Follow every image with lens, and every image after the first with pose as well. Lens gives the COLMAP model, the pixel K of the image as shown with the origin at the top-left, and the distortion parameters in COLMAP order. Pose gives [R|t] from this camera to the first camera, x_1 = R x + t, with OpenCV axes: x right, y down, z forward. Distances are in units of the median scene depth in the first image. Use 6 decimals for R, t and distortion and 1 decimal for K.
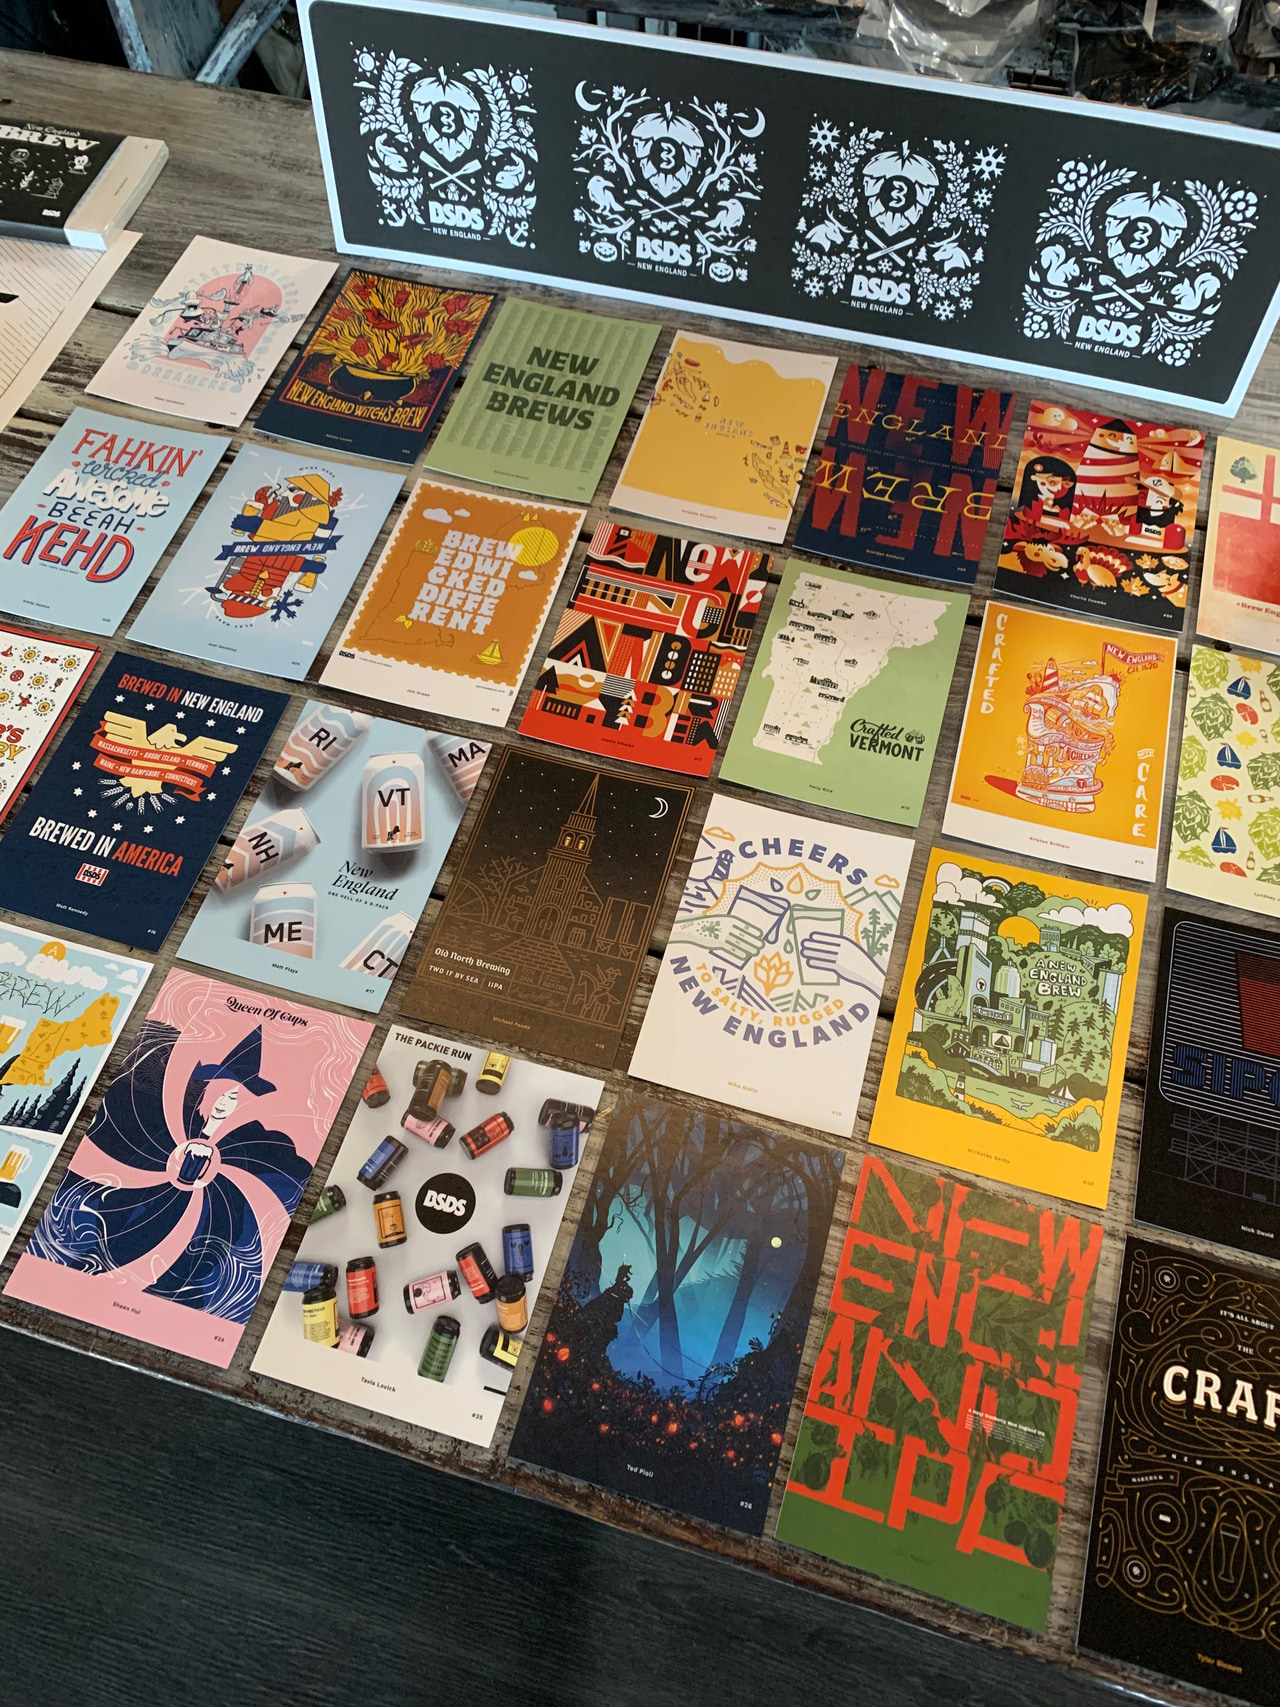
lens RADIAL K [[1297.9, 0, 628.3], [0, 1297.9, 844.1], [0, 0, 1]] dist [0.040820, -0.054507]
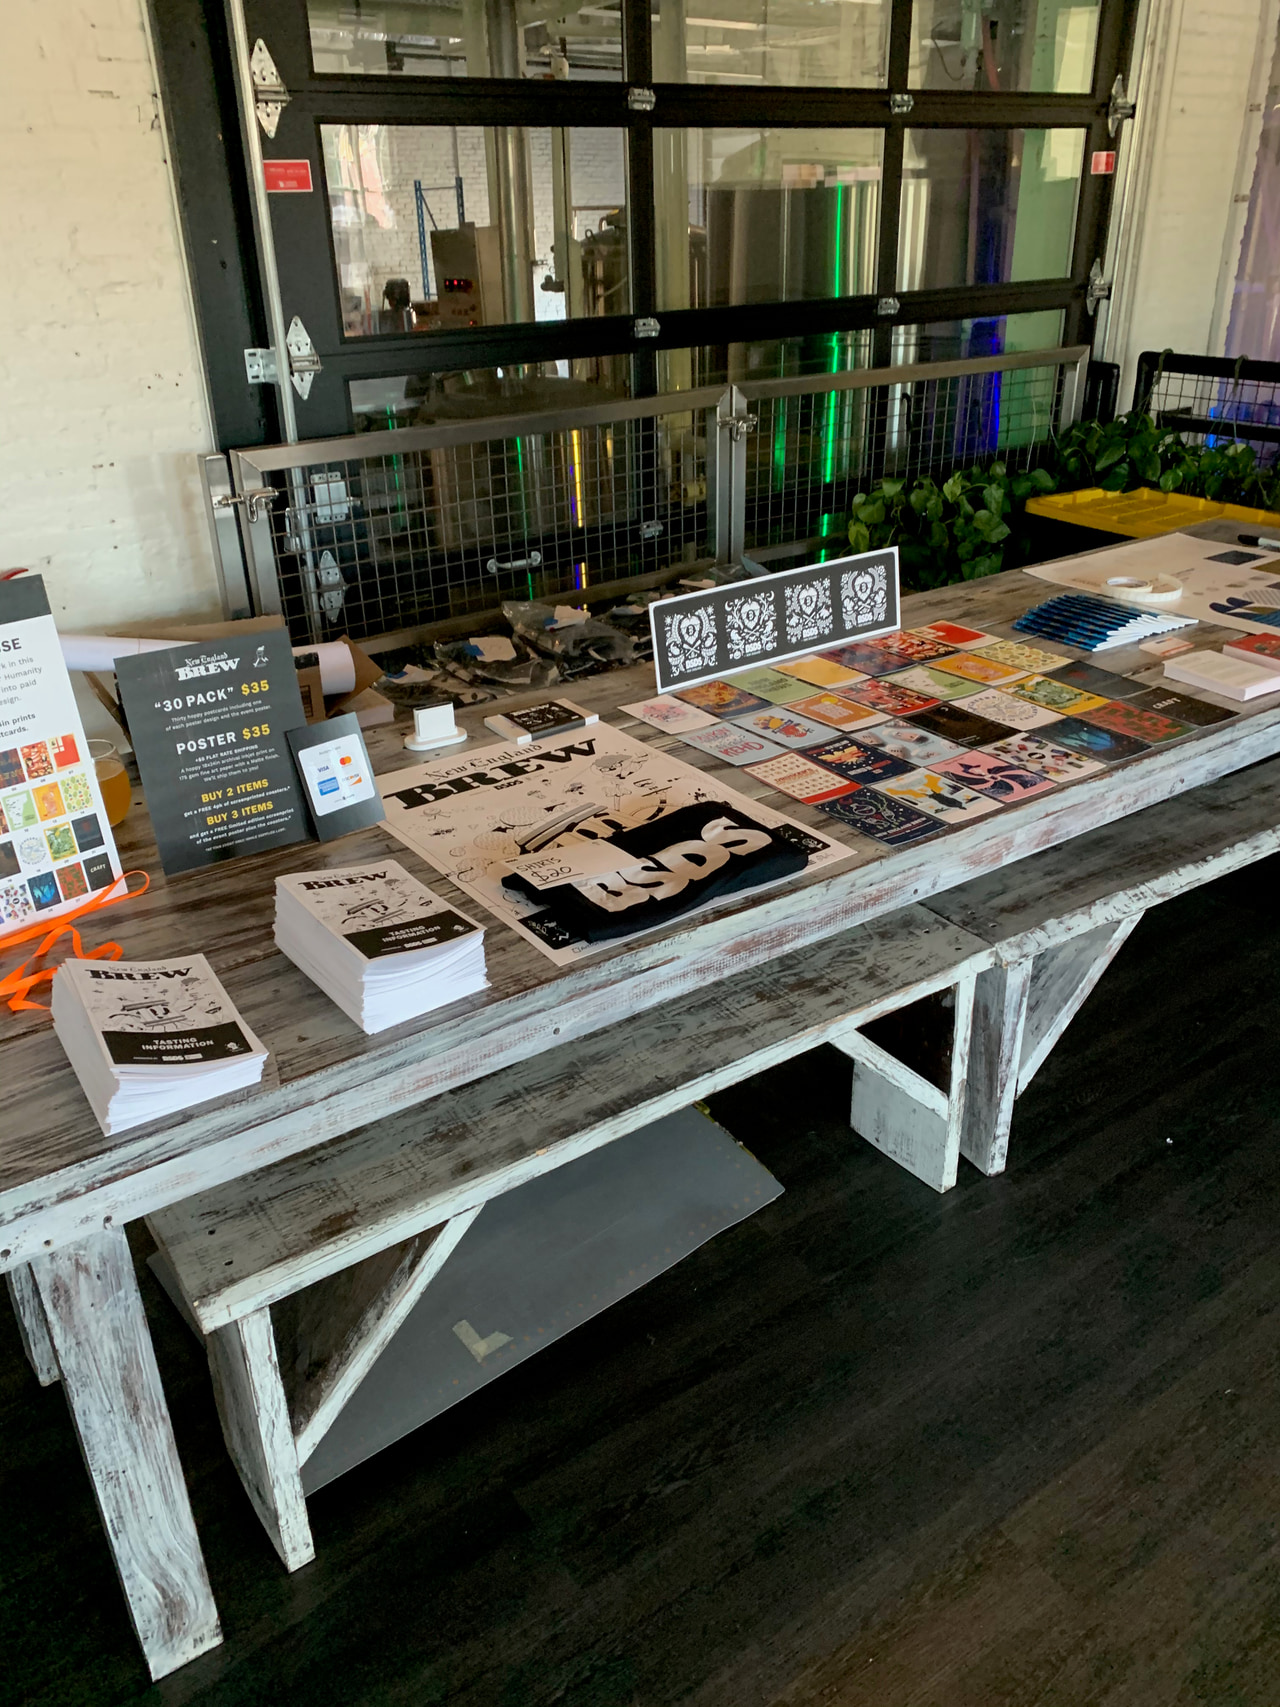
lens RADIAL K [[1297.9, 0, 639.6], [0, 1297.9, 833.4], [0, 0, 1]] dist [0.040820, -0.054507]
pose [[0.627005, -0.349559, 0.696185, -2.531372], [0.688278, 0.667163, -0.284897, 0.519429], [-0.364881, 0.657801, 0.658908, -0.591191]]
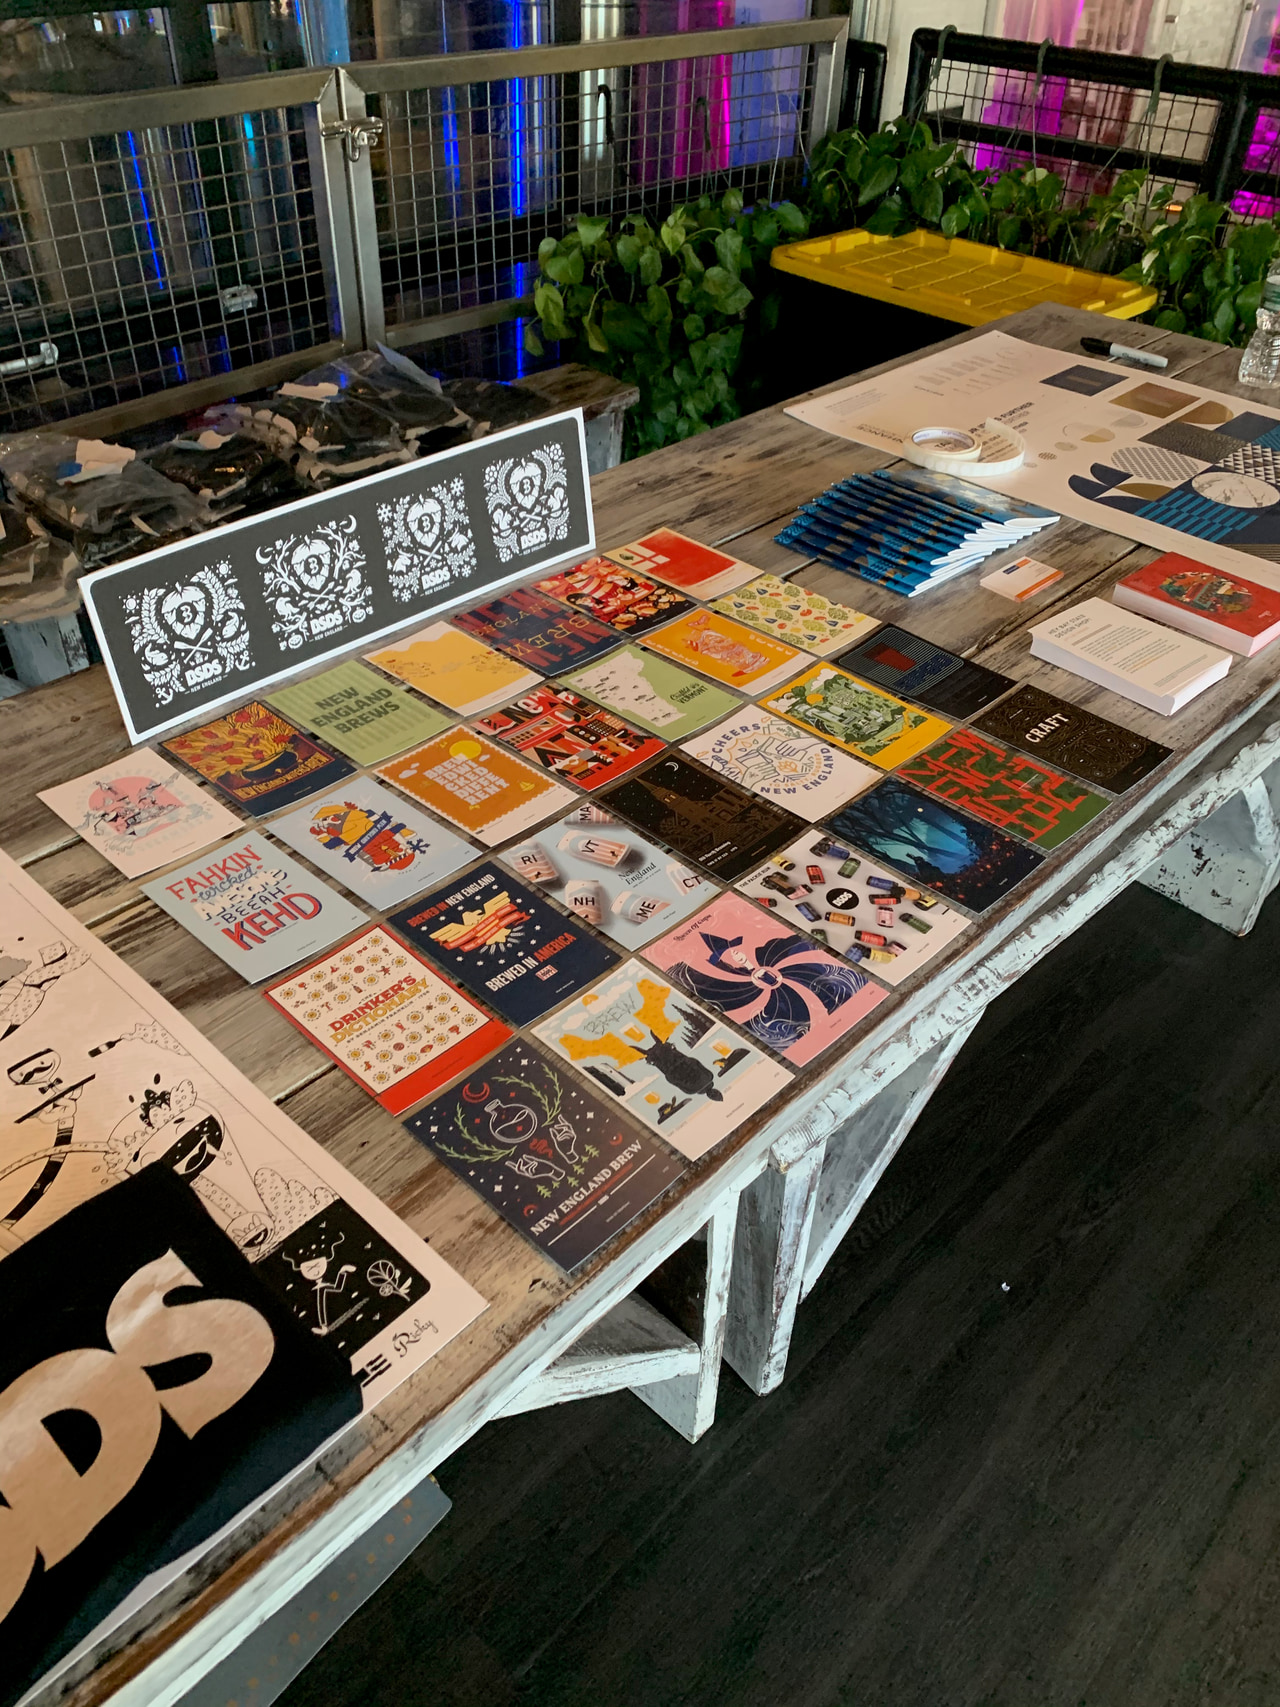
lens RADIAL K [[1297.9, 0, 640.8], [0, 1297.9, 852.0], [0, 0, 1]] dist [0.040820, -0.054507]
pose [[0.460989, -0.539346, 0.704695, -1.167941], [0.757975, 0.652275, 0.003382, 0.008550], [-0.461479, 0.532582, 0.709502, -0.152839]]
